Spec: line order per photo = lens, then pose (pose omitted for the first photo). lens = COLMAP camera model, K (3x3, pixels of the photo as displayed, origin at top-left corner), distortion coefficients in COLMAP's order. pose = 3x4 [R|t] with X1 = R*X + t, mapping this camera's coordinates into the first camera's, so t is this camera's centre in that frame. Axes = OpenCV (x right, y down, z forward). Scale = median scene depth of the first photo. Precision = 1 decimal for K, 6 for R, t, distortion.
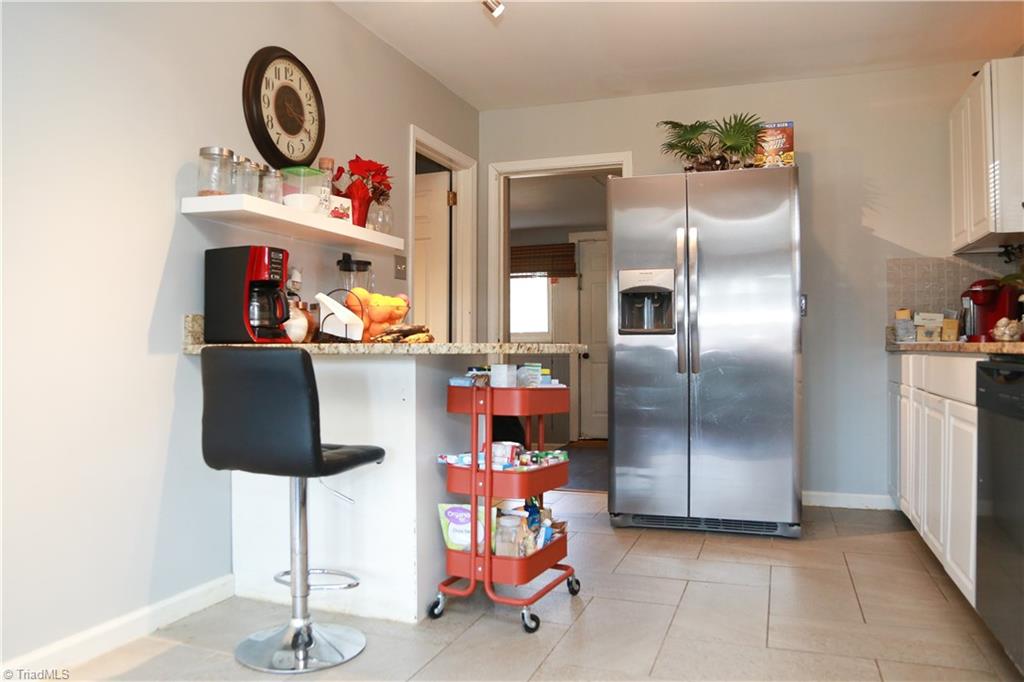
lens RADIAL K [[755.1, 0, 517.8], [0, 755.1, 342.6], [0, 0, 1]] dist [-0.118672, 0.082126]
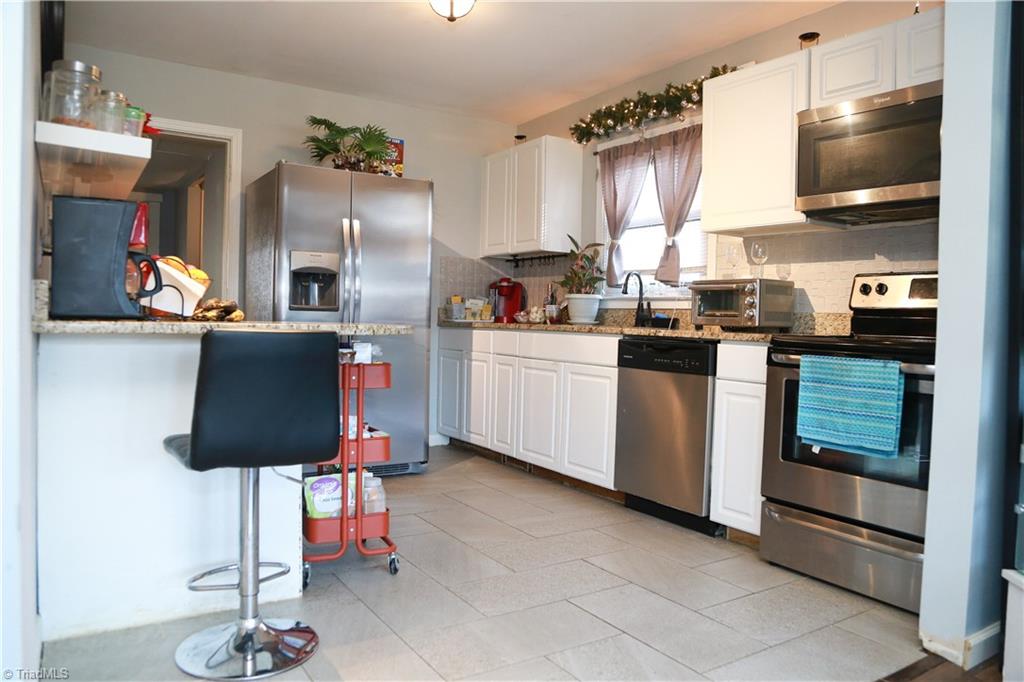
lens RADIAL K [[726.9, 0, 507.8], [0, 726.9, 340.3], [0, 0, 1]] dist [-0.122250, 0.068517]
pose [[0.599650, -0.008304, 0.800219, -0.515534], [-0.030687, 0.998972, 0.033362, -0.011568], [-0.799674, -0.044562, 0.598779, 0.136327]]
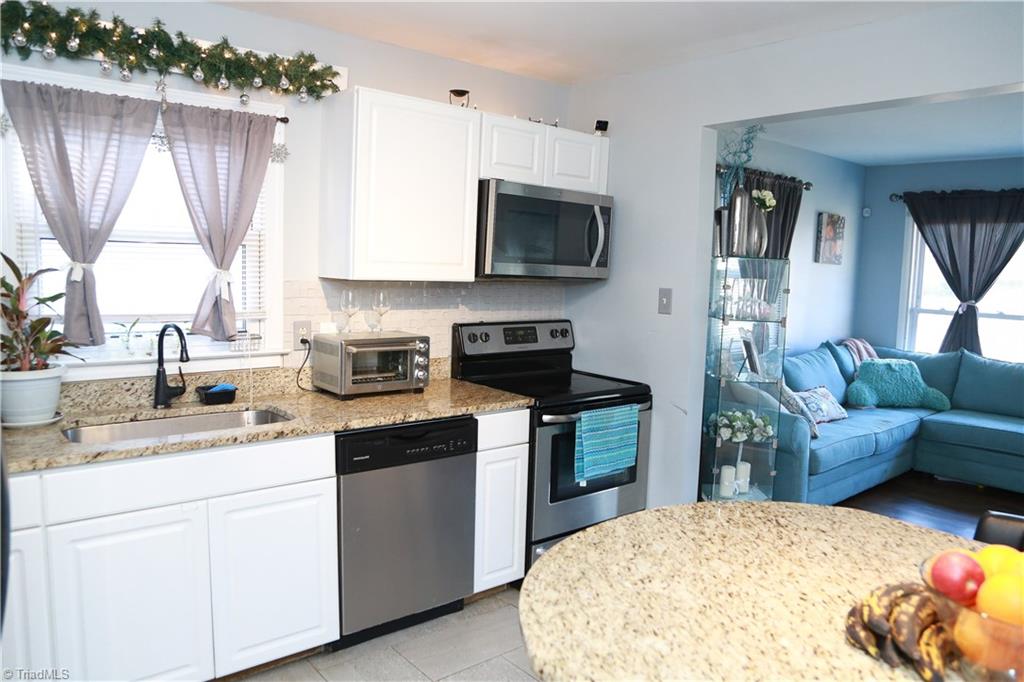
lens RADIAL K [[742.7, 0, 512.0], [0, 742.7, 341.0], [0, 0, 1]] dist [-0.118825, 0.071289]
pose [[-0.871169, -0.075980, 0.485069, -0.106037], [-0.029752, 0.994307, 0.102312, -0.160073], [-0.490081, 0.074699, -0.868470, 1.166148]]
